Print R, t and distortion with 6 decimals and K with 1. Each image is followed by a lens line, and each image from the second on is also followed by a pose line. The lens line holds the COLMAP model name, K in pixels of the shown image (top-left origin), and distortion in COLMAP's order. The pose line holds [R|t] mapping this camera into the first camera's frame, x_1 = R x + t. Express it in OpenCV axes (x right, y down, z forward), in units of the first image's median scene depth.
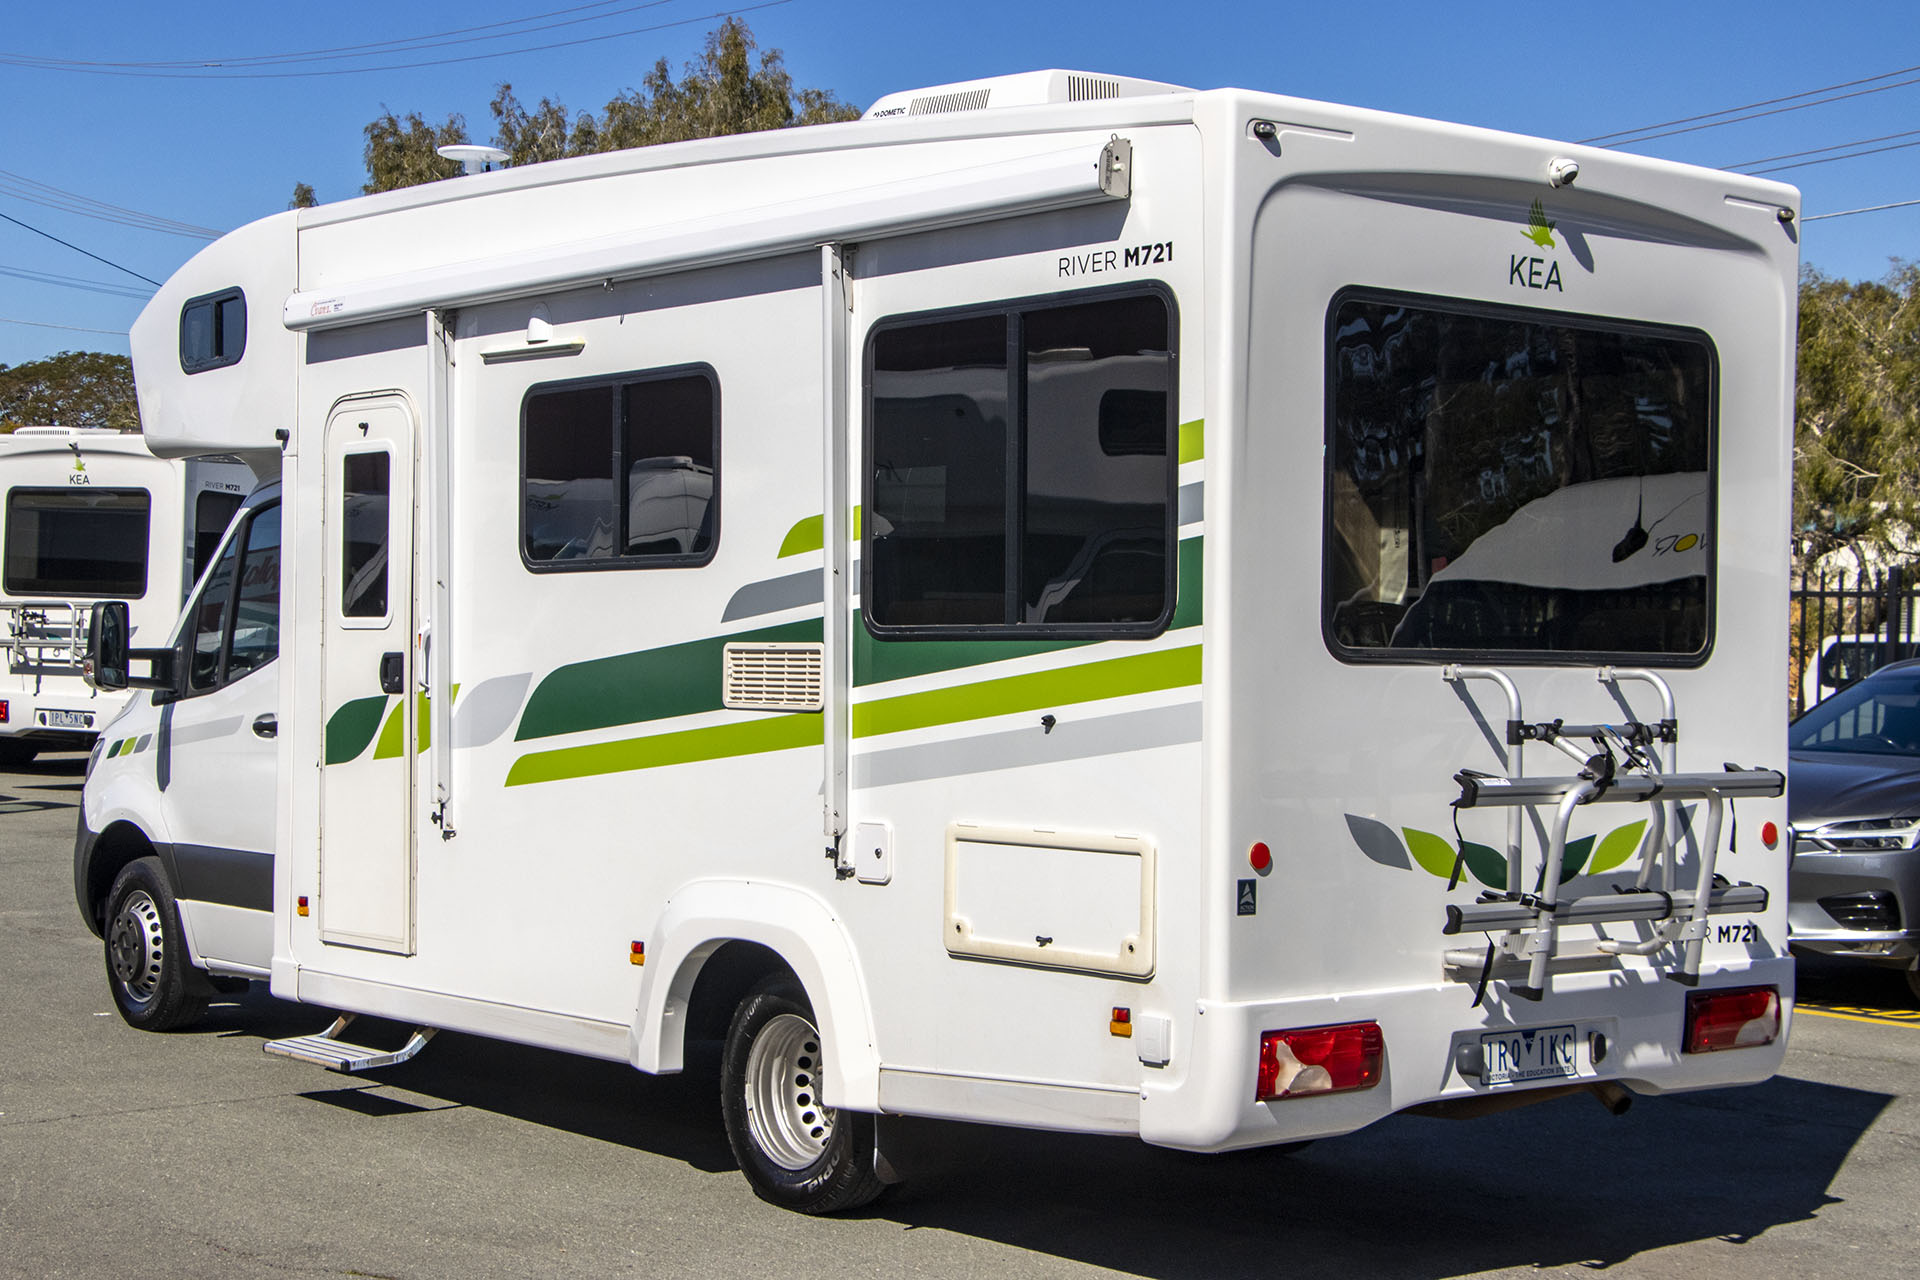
lens RADIAL K [[2971.8, 0, 962.1], [0, 2971.8, 613.7], [0, 0, 1]] dist [0.111658, 0.041414]
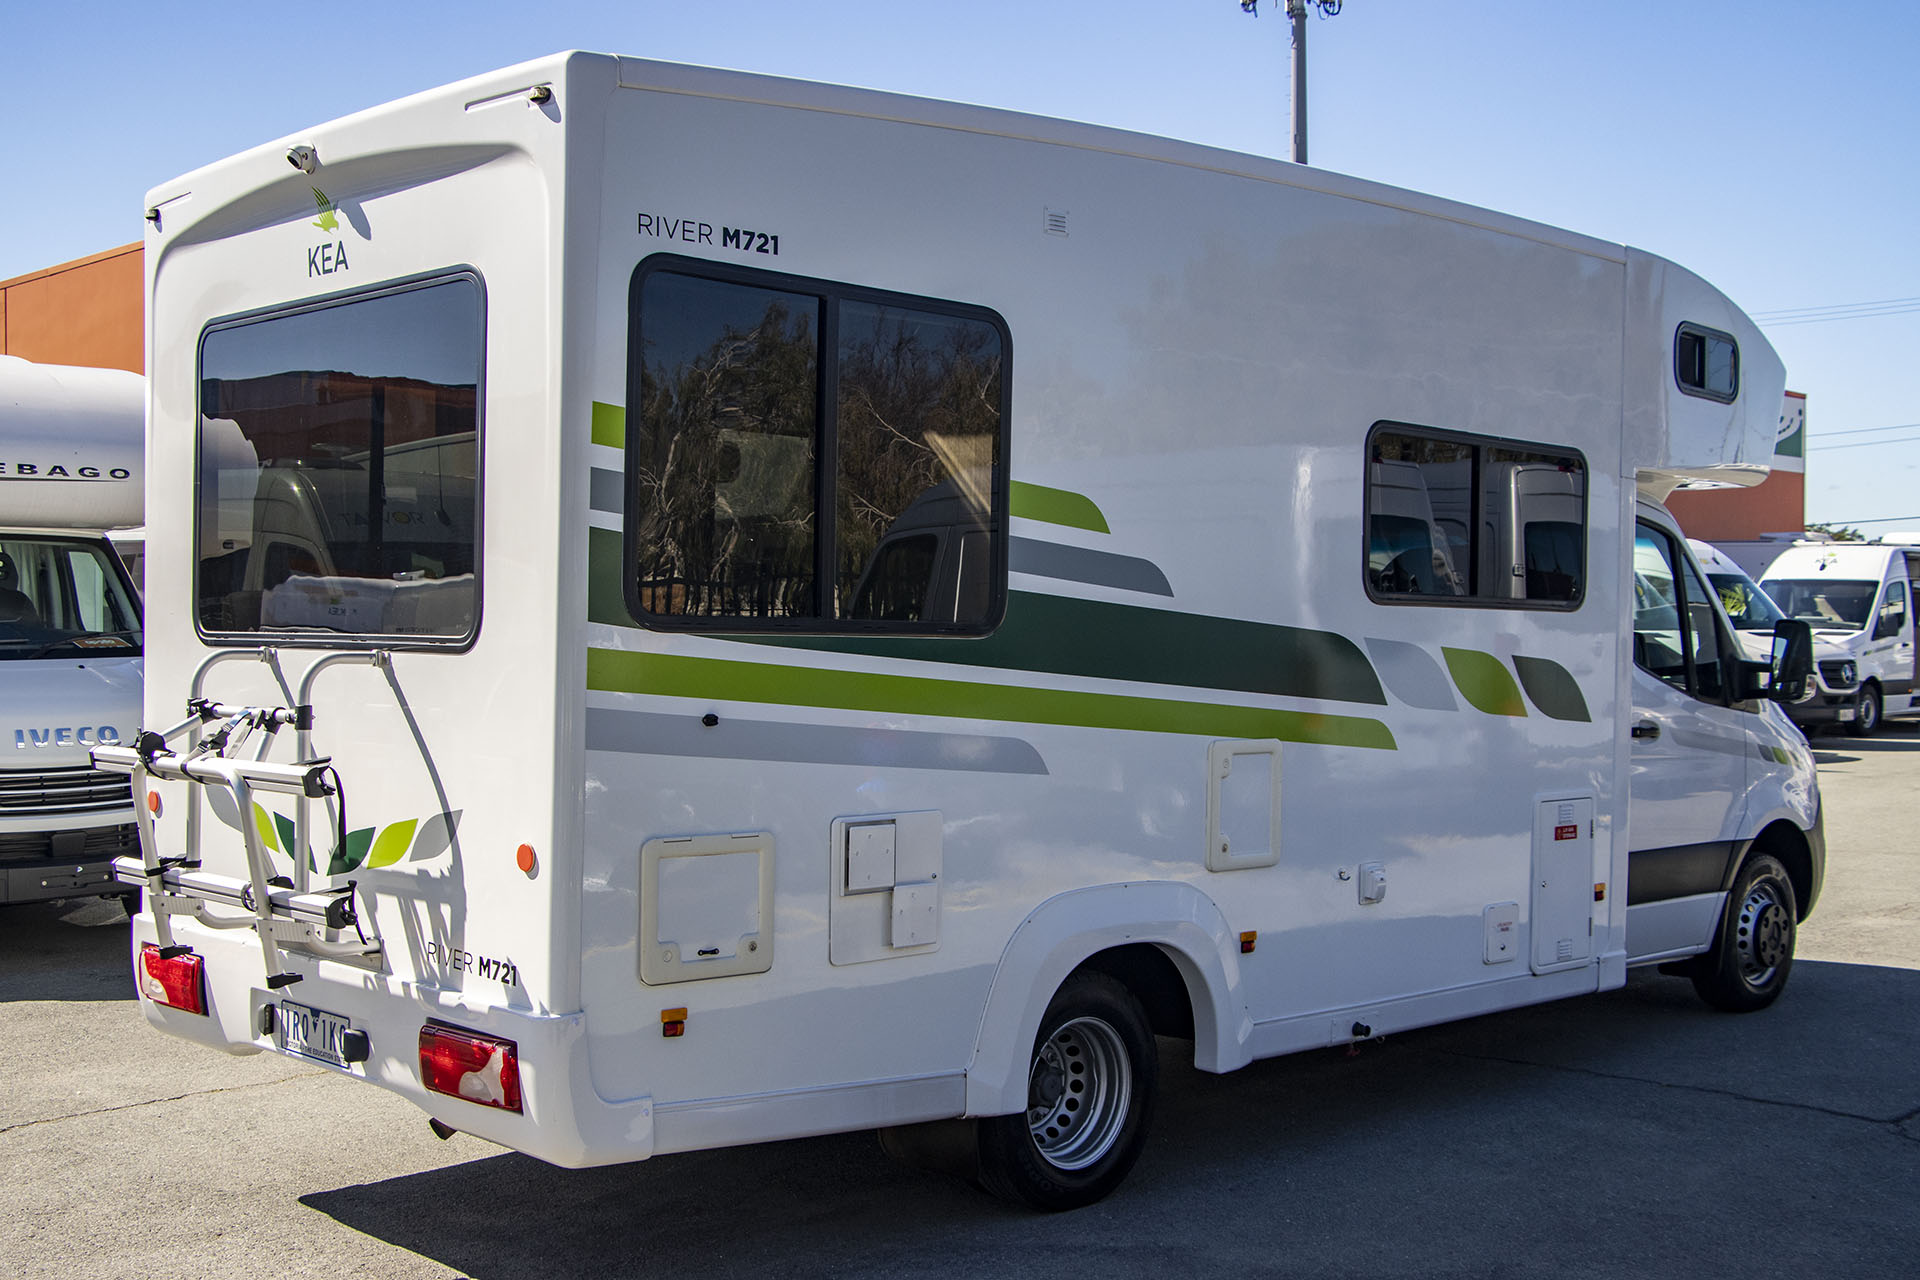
lens RADIAL K [[2192.9, 0, 960.0], [0, 2192.9, 640.0], [0, 0, 1]] dist [-0.029763, 0.000806]
pose [[0.075161, -0.008596, -0.997134, 0.935143], [0.000524, 0.999963, -0.008581, 0.020647], [0.997171, 0.000122, 0.075163, 1.150683]]
